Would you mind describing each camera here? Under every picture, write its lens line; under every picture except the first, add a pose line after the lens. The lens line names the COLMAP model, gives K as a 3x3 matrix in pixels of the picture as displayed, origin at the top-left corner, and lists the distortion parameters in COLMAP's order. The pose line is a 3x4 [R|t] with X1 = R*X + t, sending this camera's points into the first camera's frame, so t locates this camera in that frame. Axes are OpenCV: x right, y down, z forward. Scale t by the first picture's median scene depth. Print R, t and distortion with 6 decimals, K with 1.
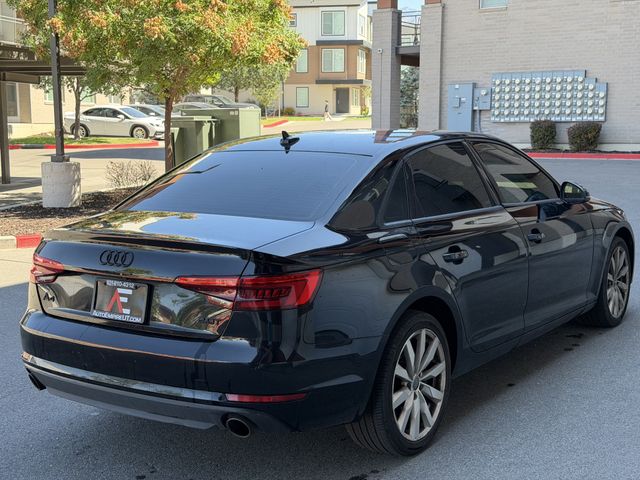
lens RADIAL K [[883.9, 0, 320.0], [0, 883.9, 240.0], [0, 0, 1]] dist [0.219287, -0.488095]
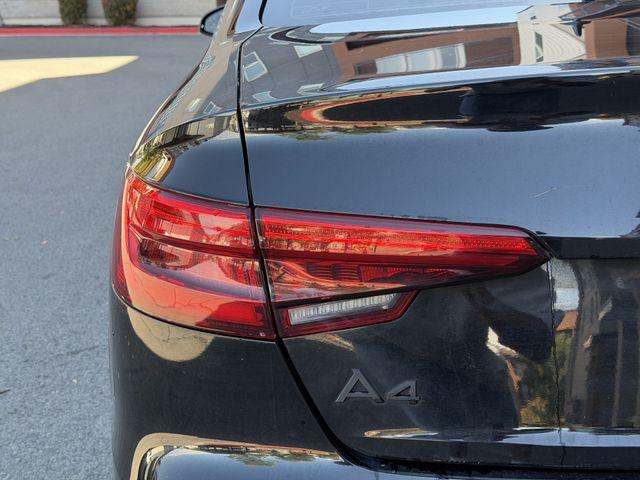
lens RADIAL K [[883.9, 0, 320.0], [0, 883.9, 240.0], [0, 0, 1]] dist [0.219287, -0.488095]
pose [[0.827920, -0.154255, 0.539216, -0.060898], [0.088902, 0.985372, 0.145387, -0.001046], [-0.553755, -0.072432, 0.829523, 0.124367]]
